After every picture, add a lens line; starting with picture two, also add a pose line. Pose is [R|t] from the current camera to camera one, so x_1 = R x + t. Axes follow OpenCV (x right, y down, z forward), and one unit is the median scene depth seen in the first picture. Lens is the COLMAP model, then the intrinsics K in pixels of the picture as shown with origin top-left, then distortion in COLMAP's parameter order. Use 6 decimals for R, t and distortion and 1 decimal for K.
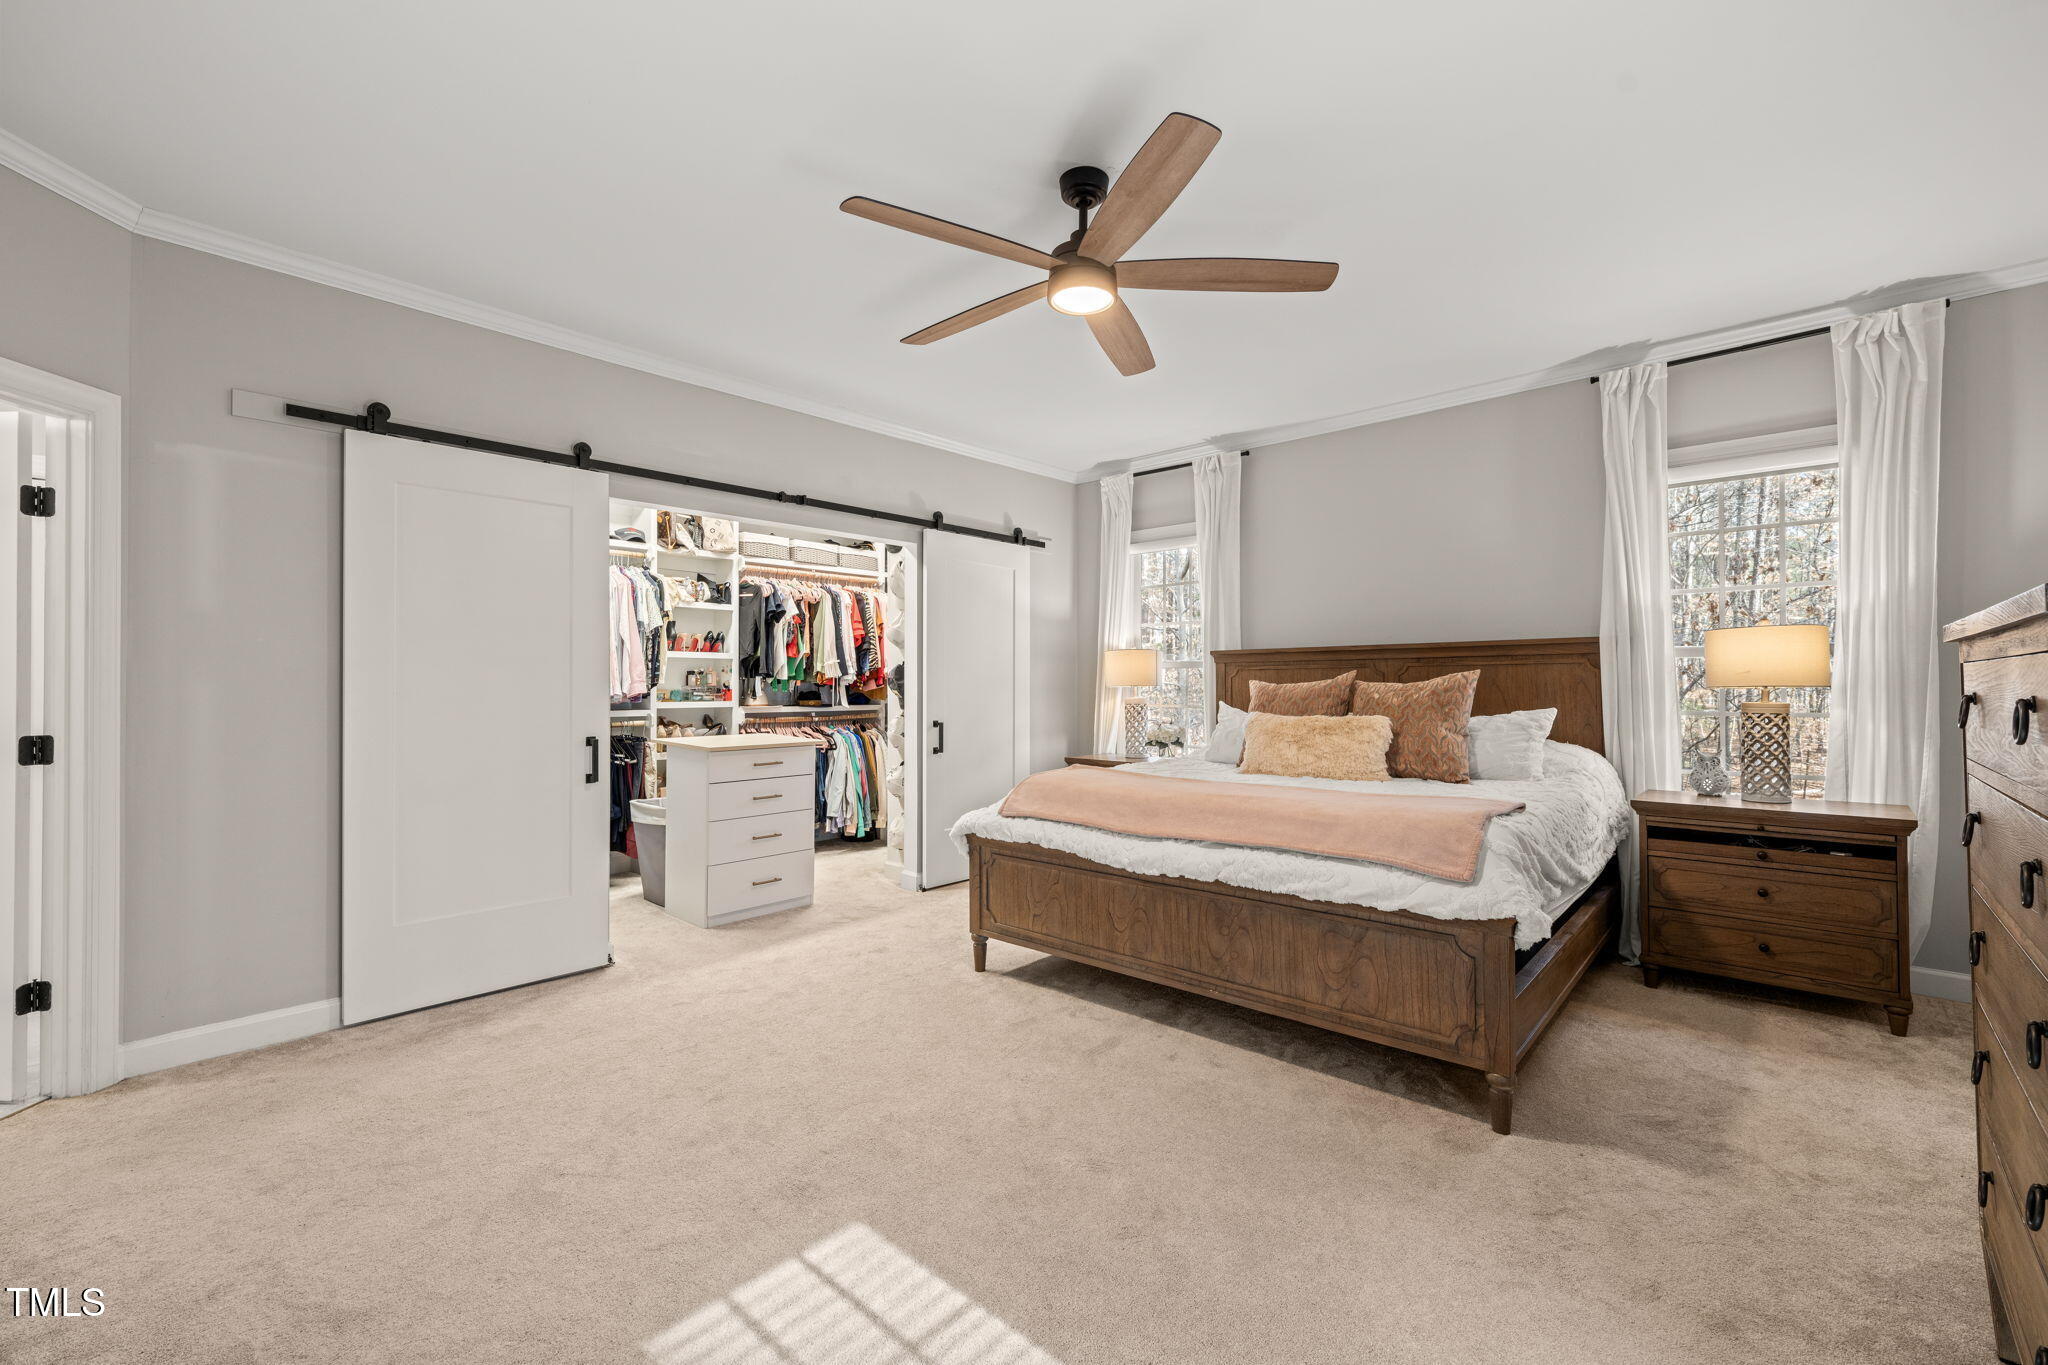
lens RADIAL K [[854.3, 0, 1036.2], [0, 854.3, 681.5], [0, 0, 1]] dist [-0.000853, -0.000368]
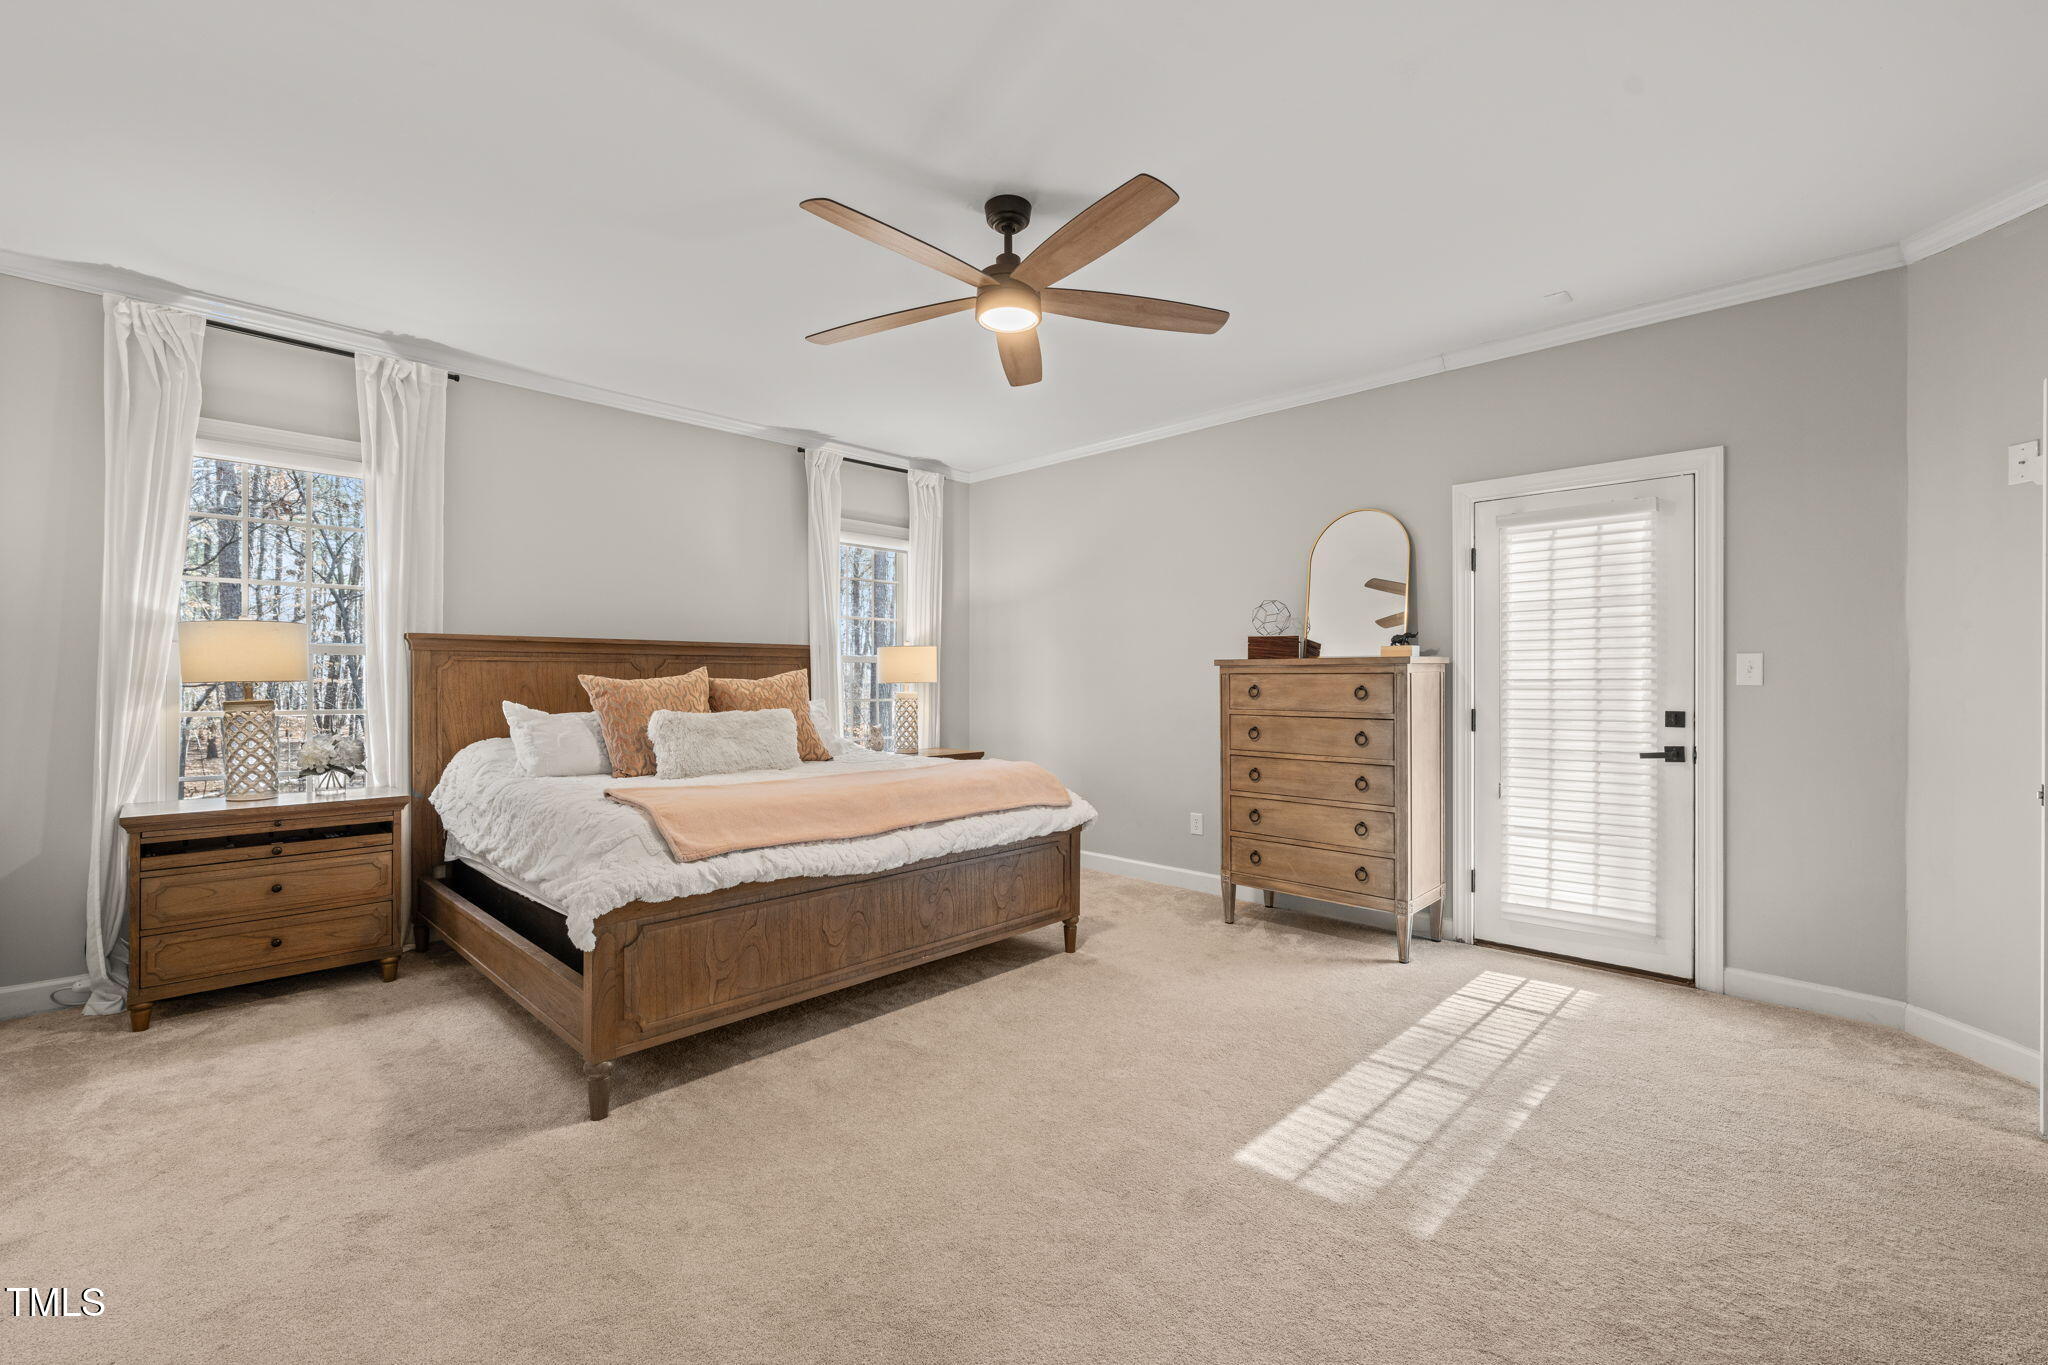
lens RADIAL K [[854.3, 0, 1010.9], [0, 854.3, 686.1], [0, 0, 1]] dist [-0.000853, -0.000368]
pose [[0.050455, -0.004533, 0.998716, -0.733410], [-0.006524, 0.999967, 0.004868, 0.003540], [-0.998705, -0.006762, 0.050423, 0.684728]]
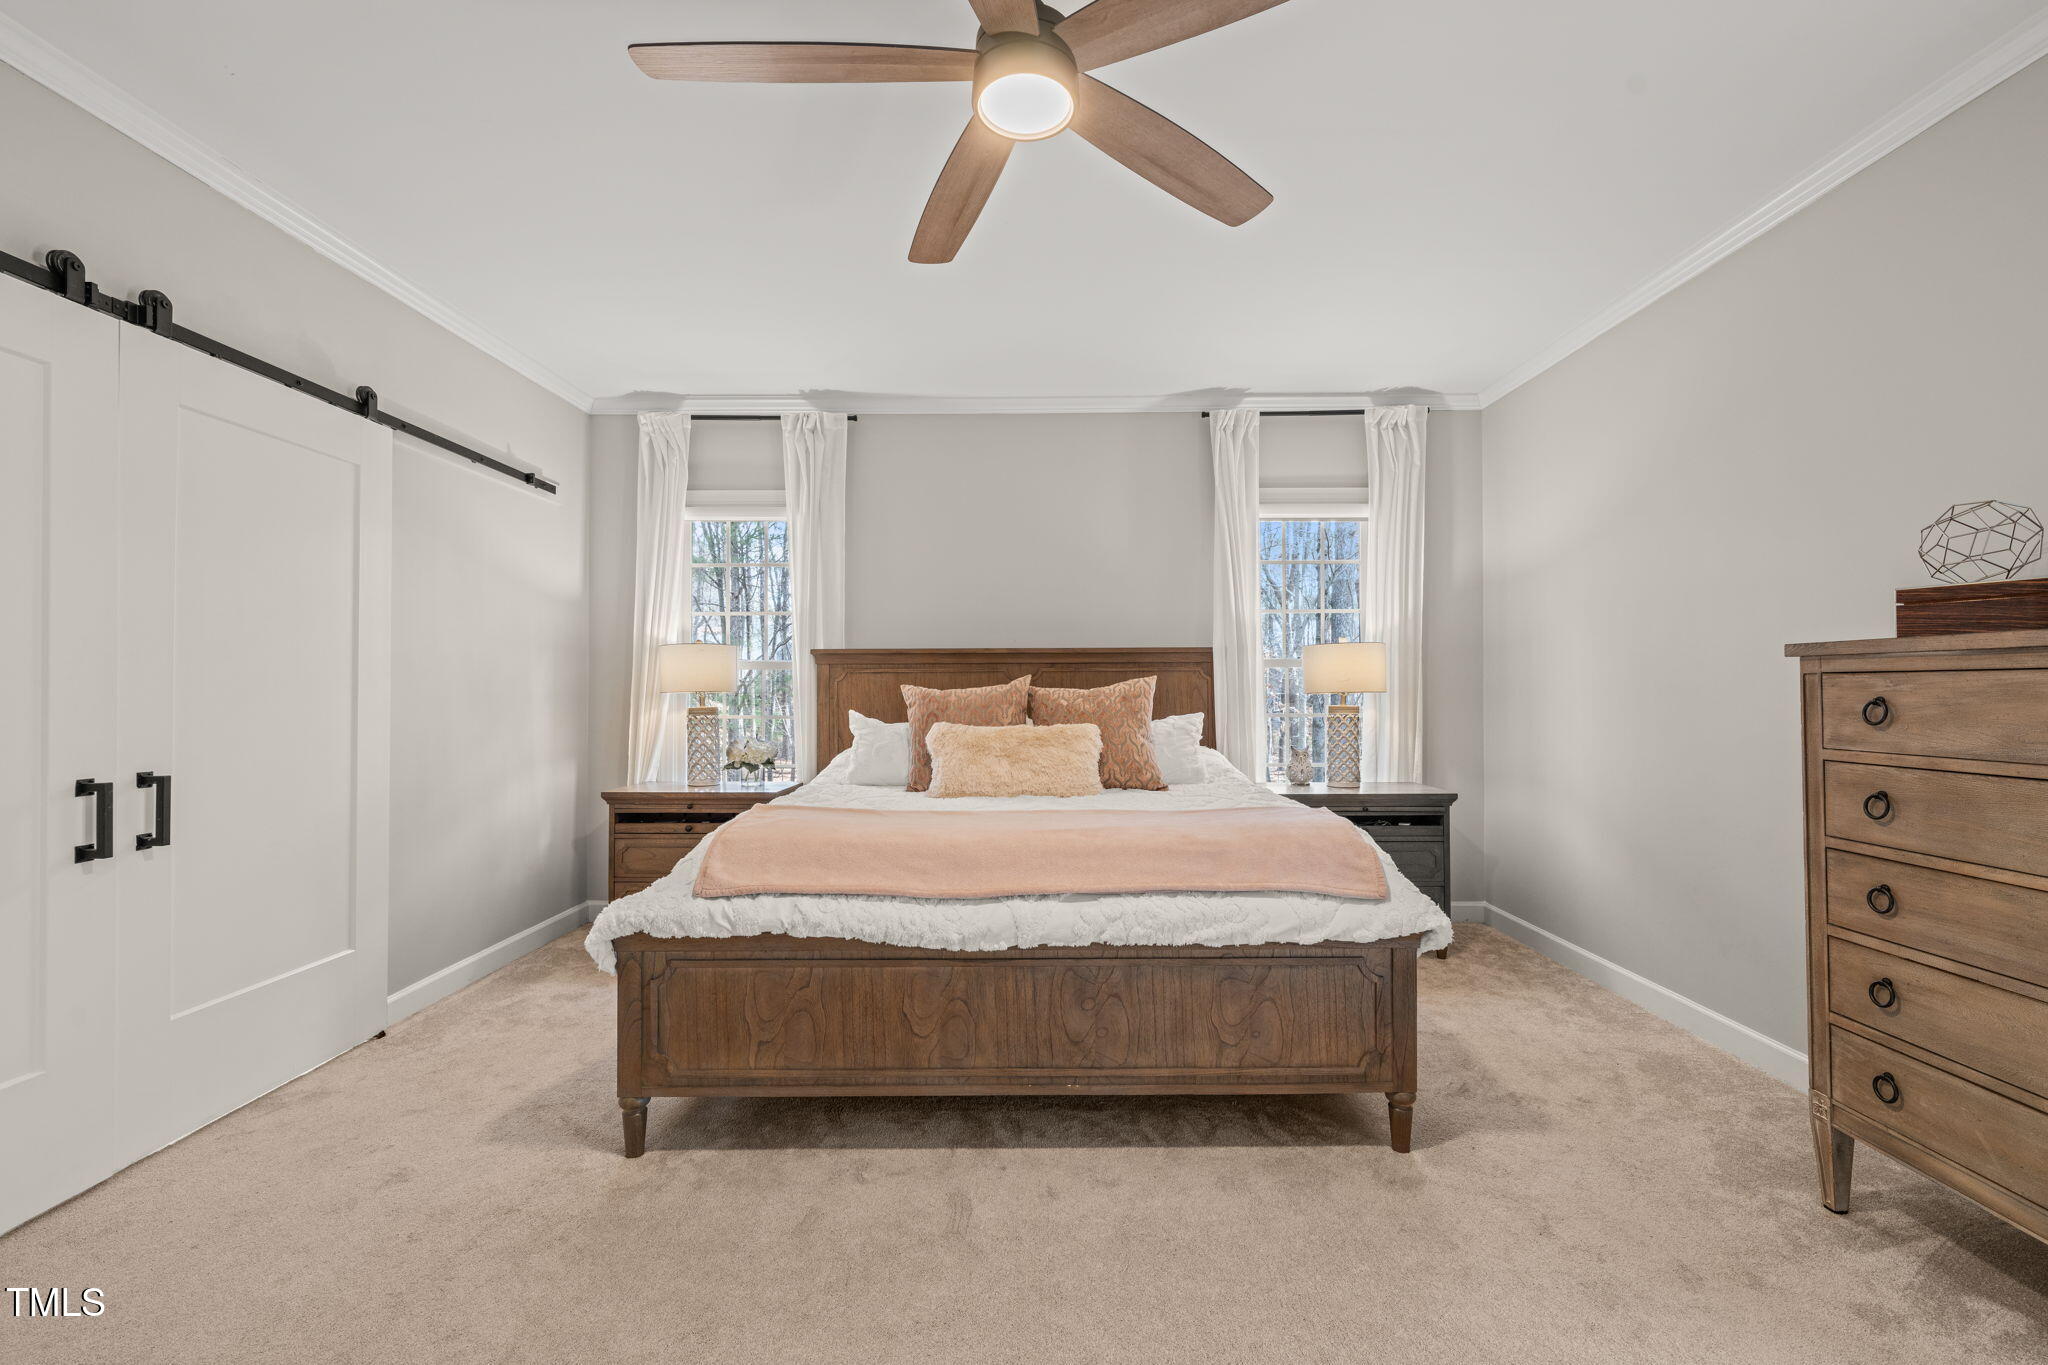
lens RADIAL K [[854.3, 0, 1034.3], [0, 854.3, 685.2], [0, 0, 1]] dist [-0.000853, -0.000368]
pose [[0.744543, 0.005986, 0.667548, -0.276188], [-0.003847, 0.999982, -0.004676, 0.002927], [-0.667563, 0.000913, 0.744552, 0.366796]]
